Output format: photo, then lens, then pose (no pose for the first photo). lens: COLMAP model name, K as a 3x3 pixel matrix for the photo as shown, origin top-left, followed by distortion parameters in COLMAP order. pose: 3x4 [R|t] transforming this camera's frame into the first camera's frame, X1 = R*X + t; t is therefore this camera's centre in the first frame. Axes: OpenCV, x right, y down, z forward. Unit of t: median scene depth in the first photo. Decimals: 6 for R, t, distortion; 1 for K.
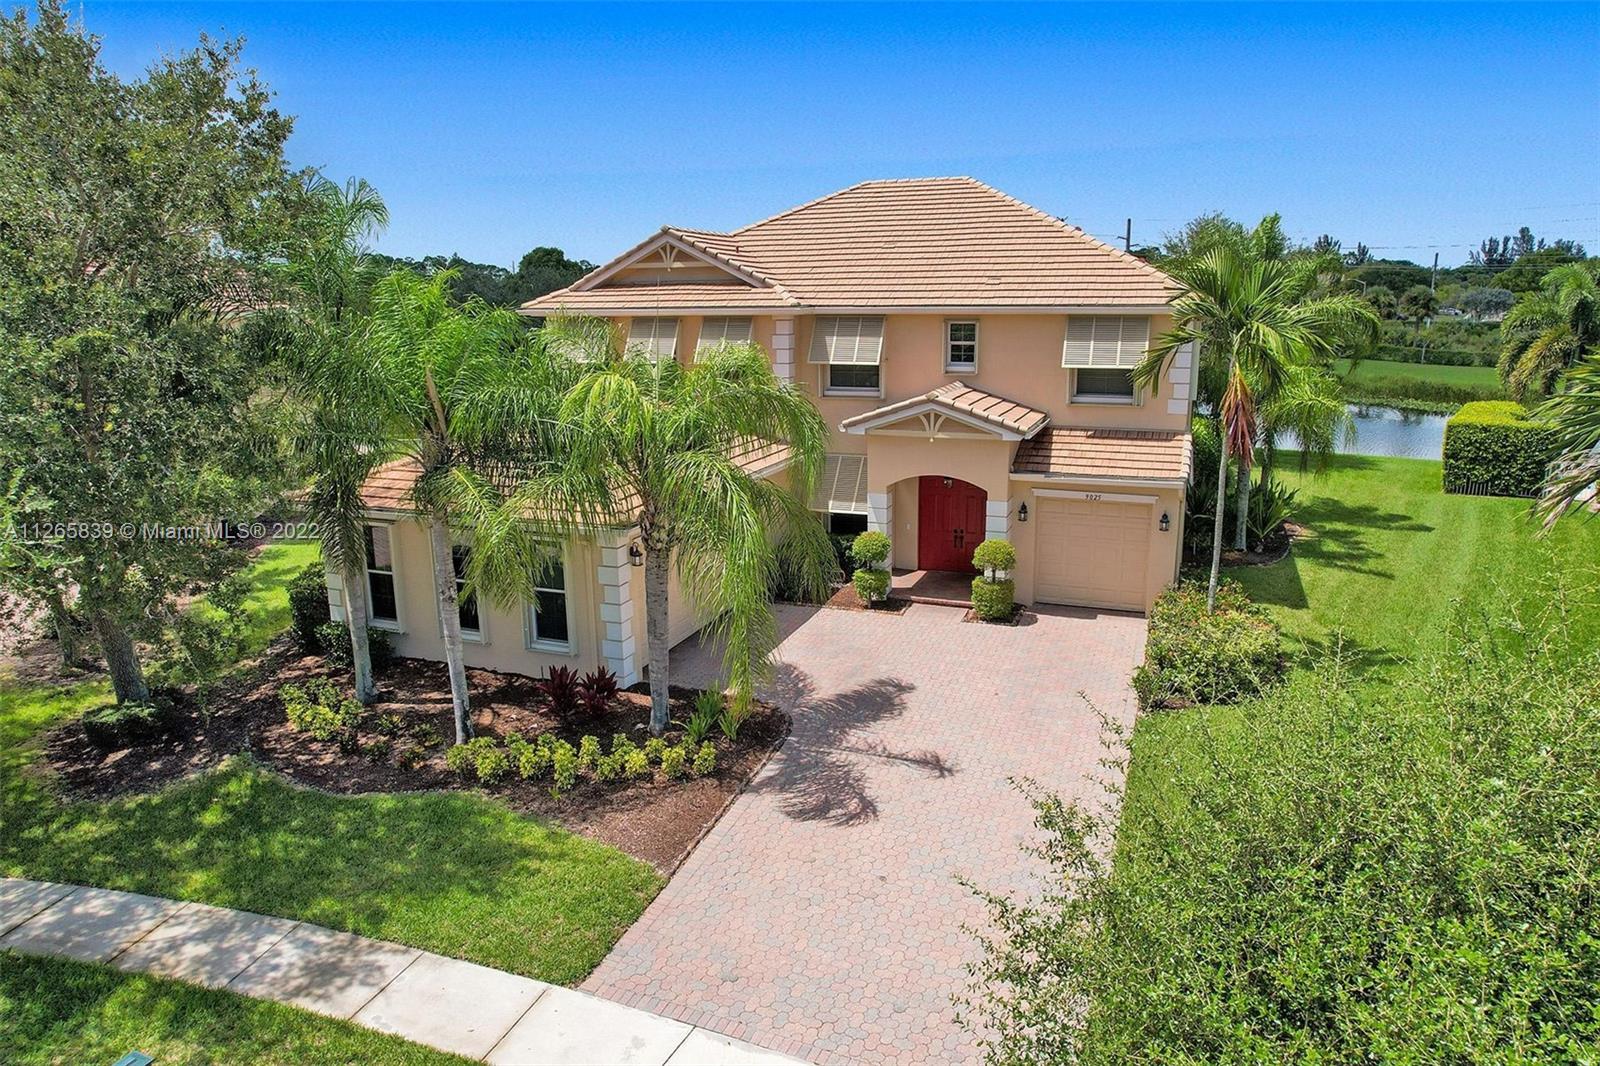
lens RADIAL K [[1044.3, 0, 800.0], [0, 1044.3, 533.0], [0, 0, 1]] dist [-0.085332, 0.077371]
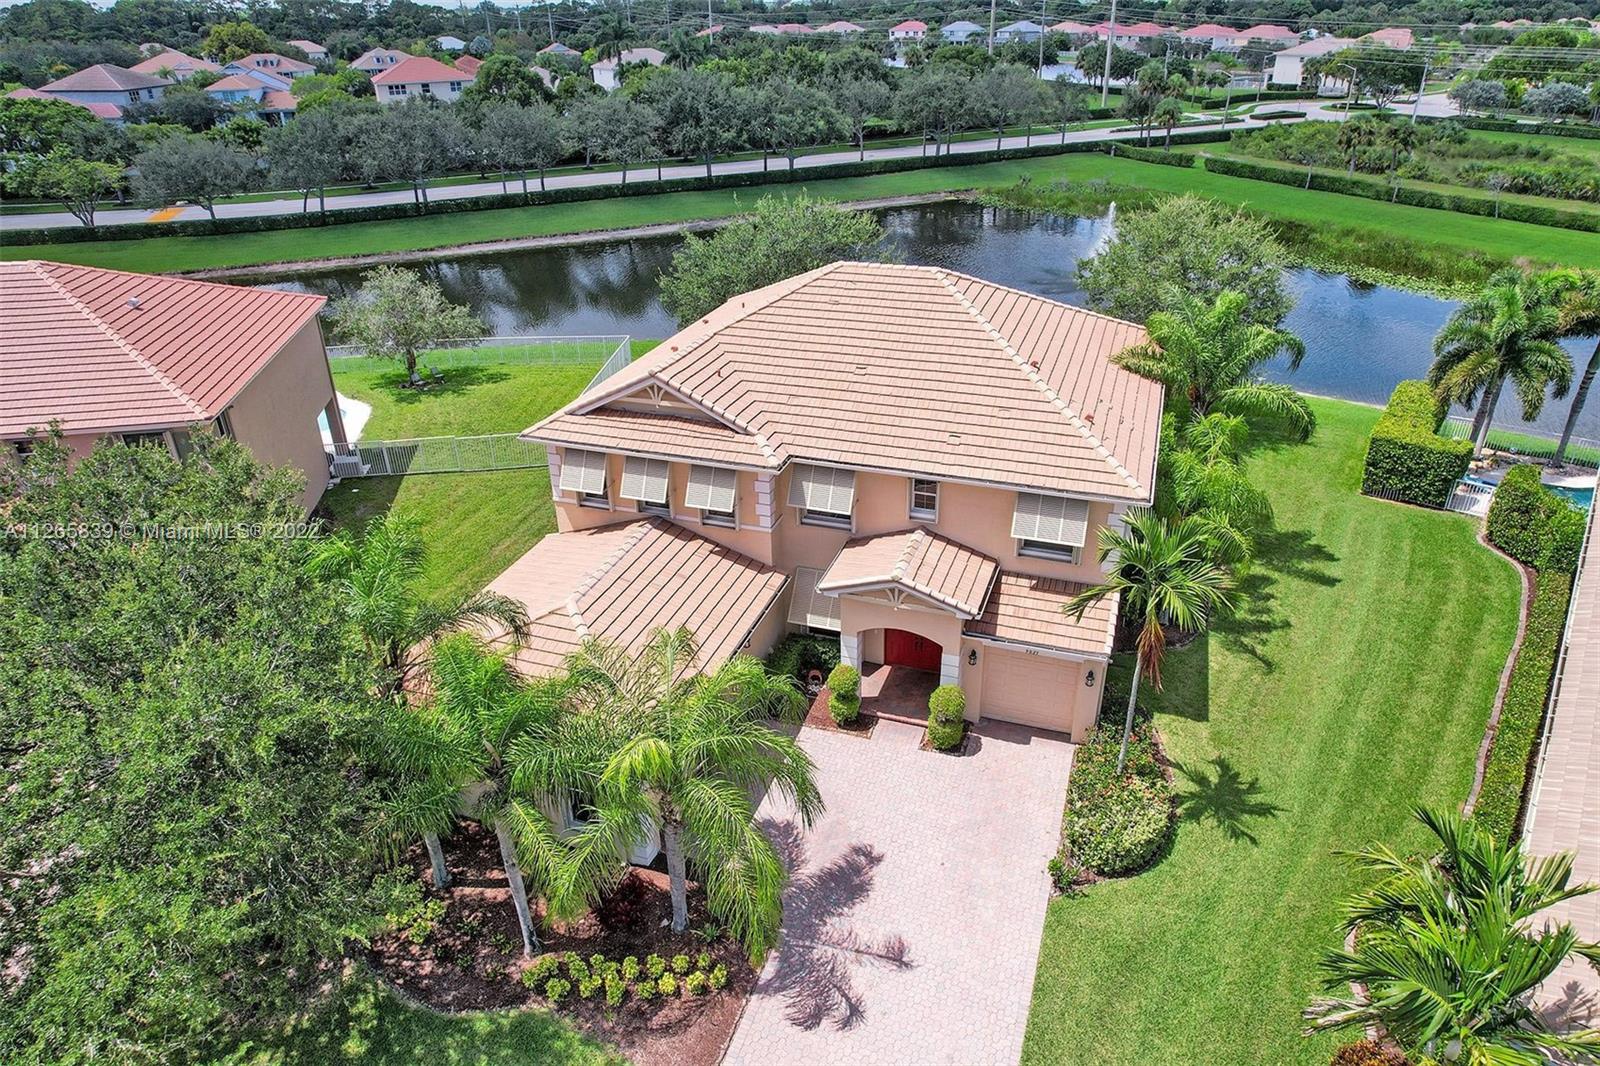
lens RADIAL K [[1023.3, 0, 800.0], [0, 1023.3, 533.0], [0, 0, 1]] dist [-0.085758, 0.071995]
pose [[0.999604, -0.019183, 0.020601, -0.001904], [0.013431, 0.968188, 0.249864, -0.446475], [-0.024739, -0.249489, 0.968062, -0.076206]]
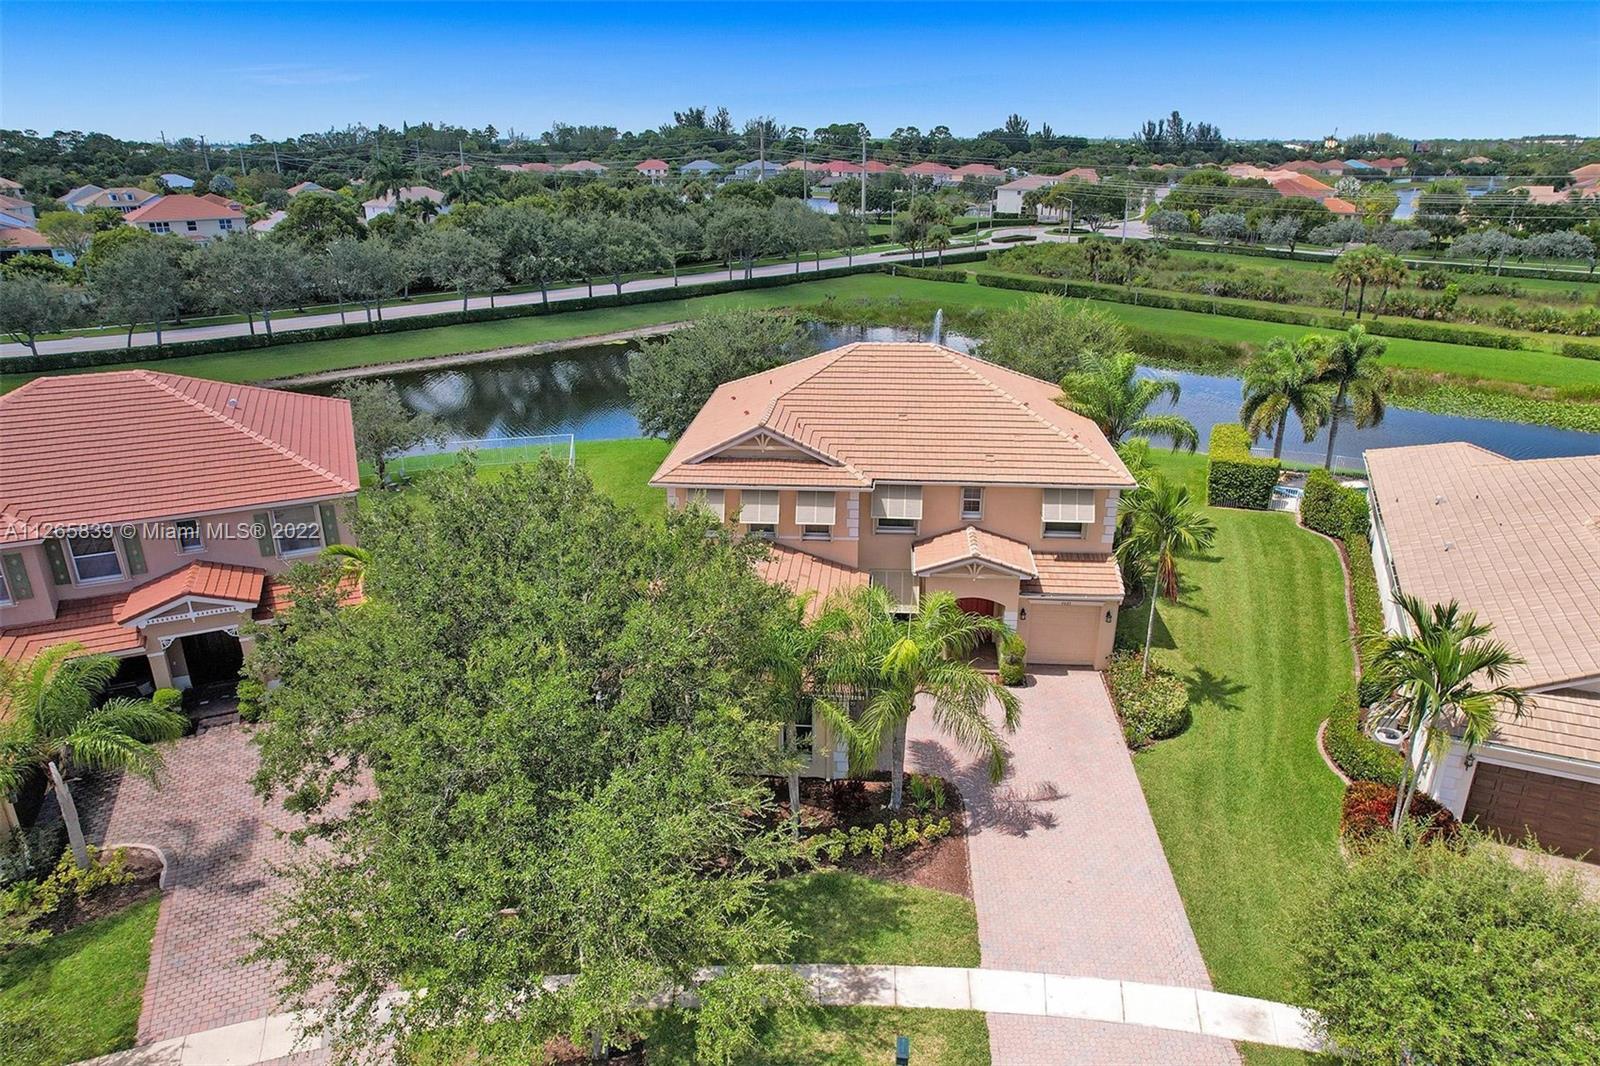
lens RADIAL K [[1044.3, 0, 800.0], [0, 1044.3, 533.0], [0, 0, 1]] dist [-0.085332, 0.077371]
pose [[0.960674, -0.094208, 0.261209, -0.520994], [0.059860, 0.988833, 0.136480, -0.381696], [-0.271149, -0.115476, 0.955585, -0.420430]]
